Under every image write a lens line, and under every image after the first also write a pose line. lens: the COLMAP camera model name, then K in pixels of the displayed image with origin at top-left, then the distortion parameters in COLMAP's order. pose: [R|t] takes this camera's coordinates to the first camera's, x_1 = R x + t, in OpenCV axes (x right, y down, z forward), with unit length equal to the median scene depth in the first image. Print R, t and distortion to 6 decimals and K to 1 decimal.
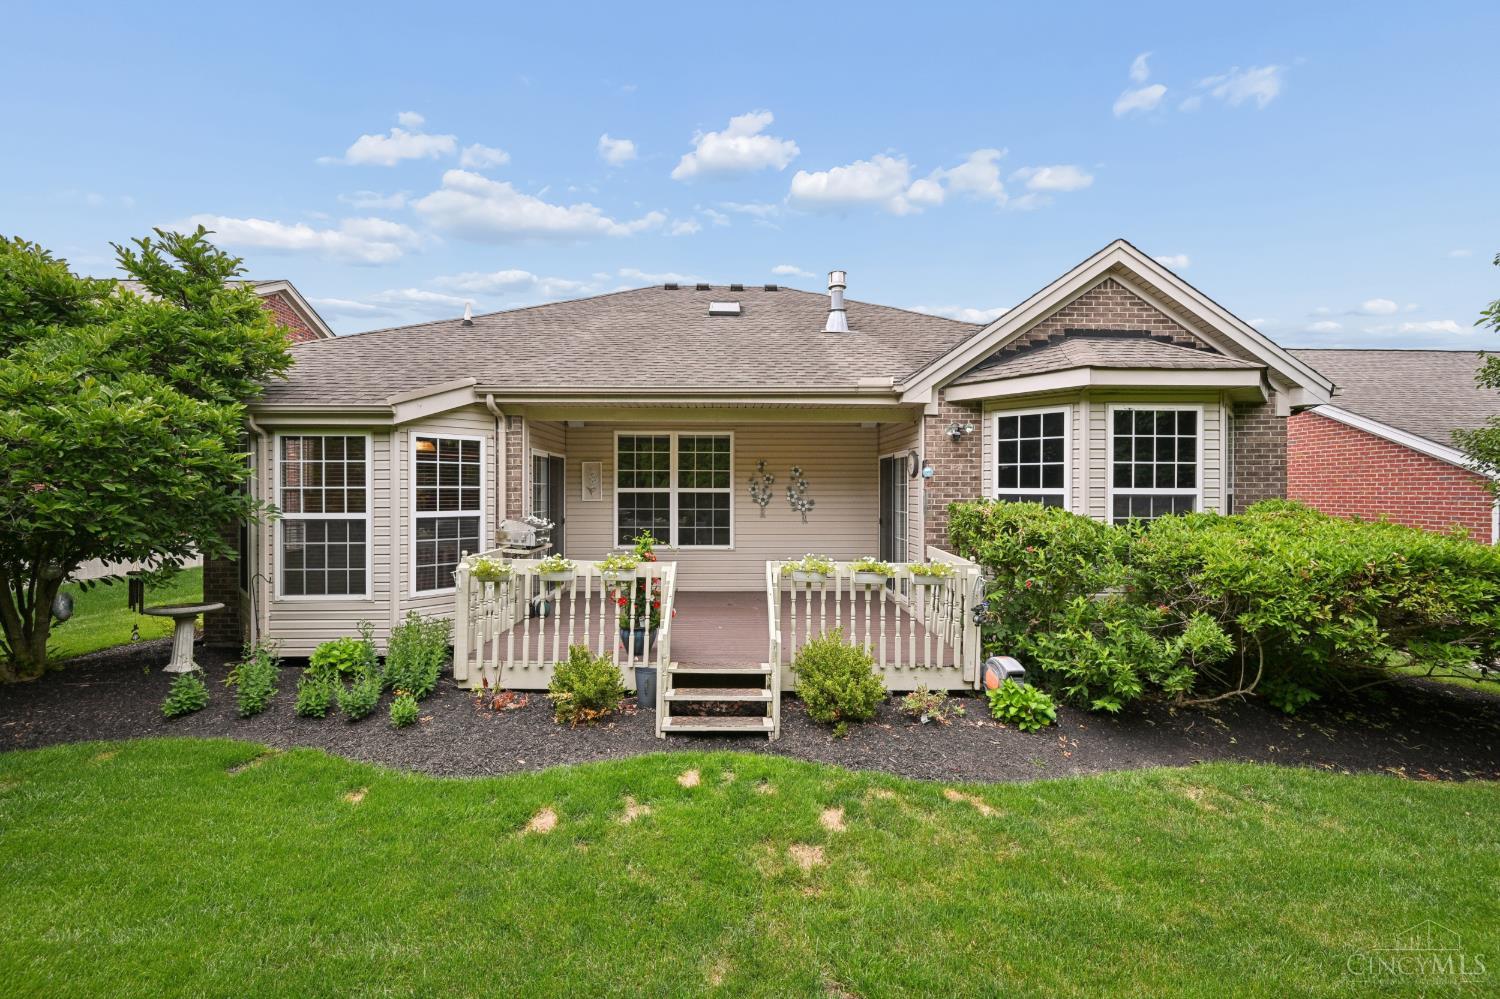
lens RADIAL K [[592.9, 0, 751.4], [0, 592.9, 493.2], [0, 0, 1]] dist [-0.000270, -0.000100]
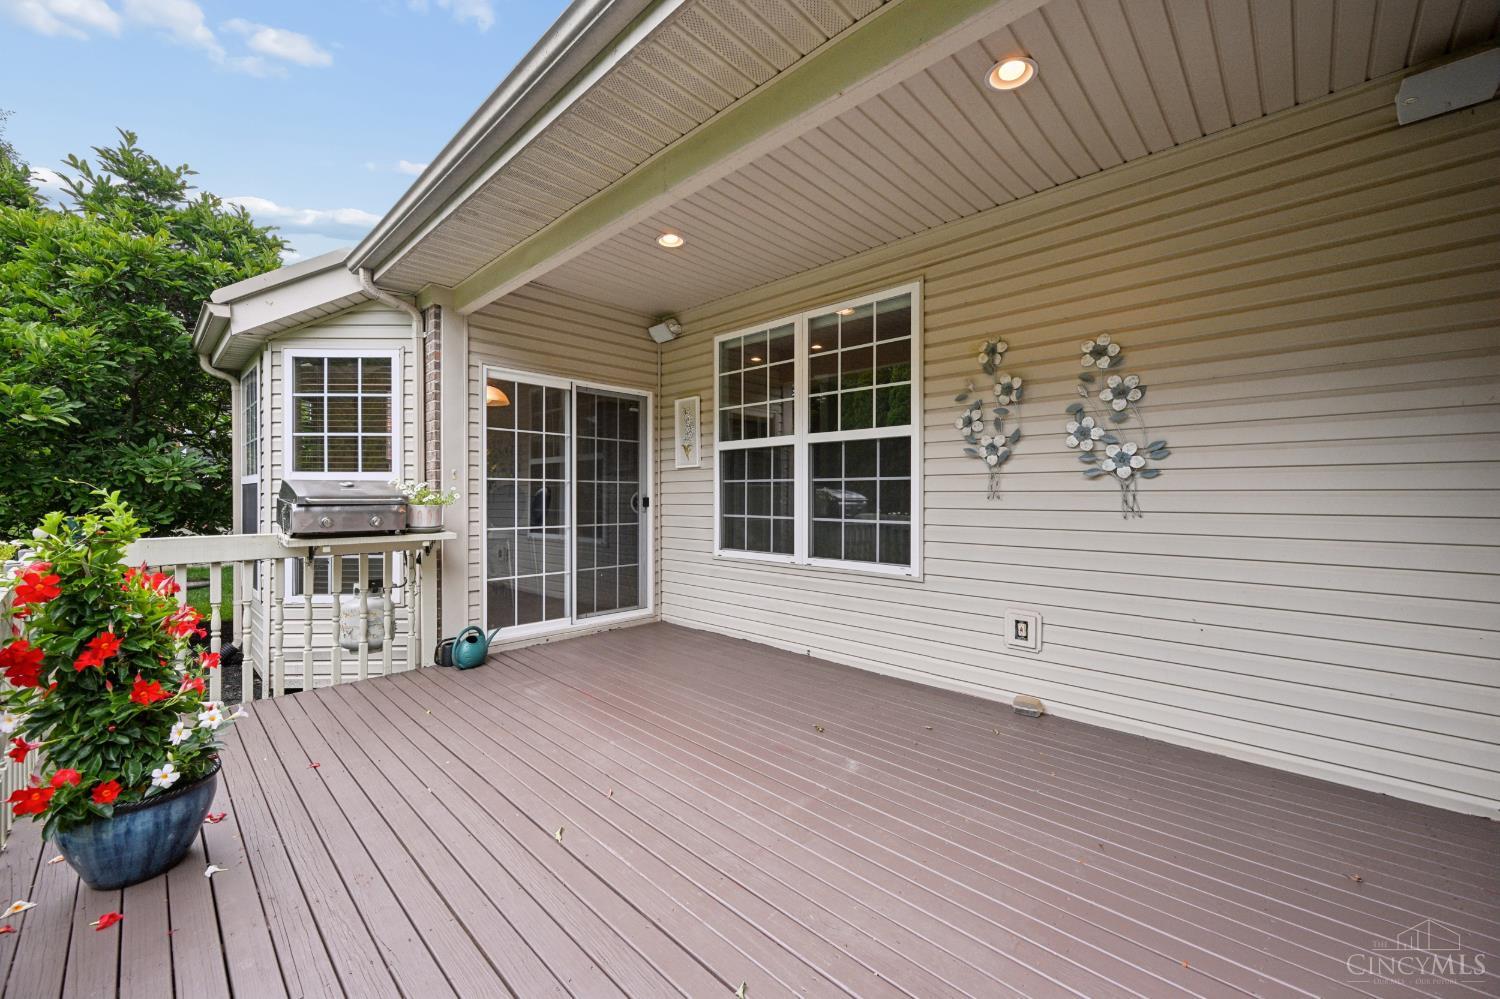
lens RADIAL K [[592.9, 0, 751.4], [0, 592.9, 493.2], [0, 0, 1]] dist [-0.000270, -0.000100]
pose [[0.701925, -0.004891, -0.712234, 0.220210], [-0.001530, 0.999964, -0.008375, 0.052551], [0.712249, 0.006969, 0.701892, 0.817744]]
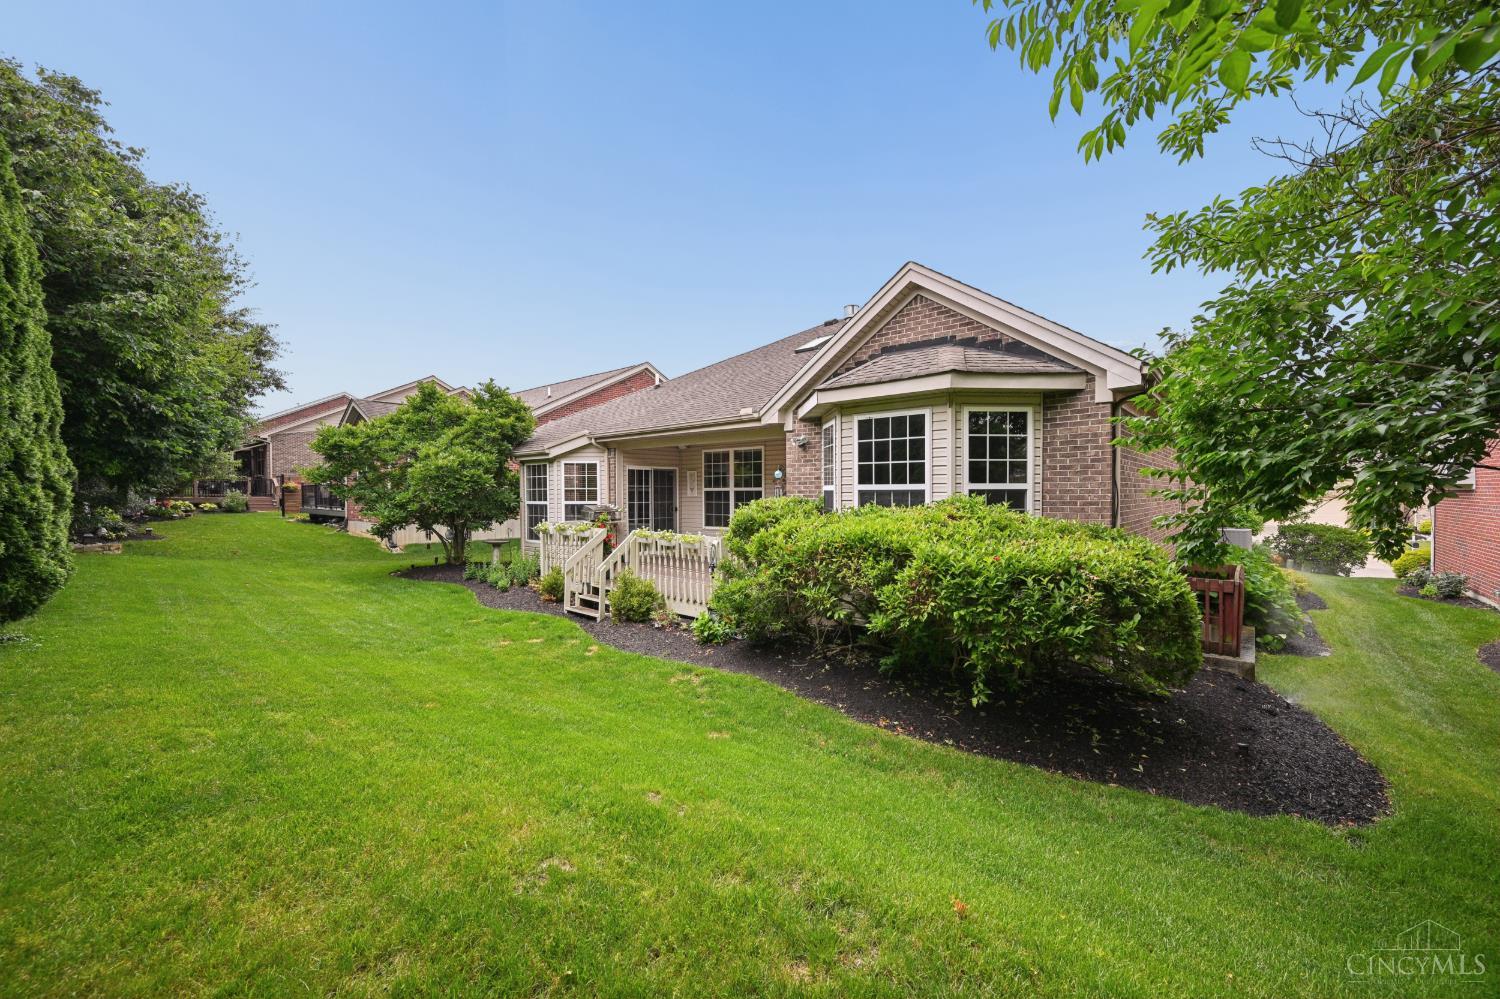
lens RADIAL K [[600.6, 0, 750.0], [0, 600.6, 499.5], [0, 0, 1]] dist [-0.000192, -0.000031]
pose [[0.732460, 0.004219, -0.680797, 1.124487], [0.003031, 0.999951, 0.009458, 0.008086], [0.680803, -0.008991, 0.732411, -0.037804]]
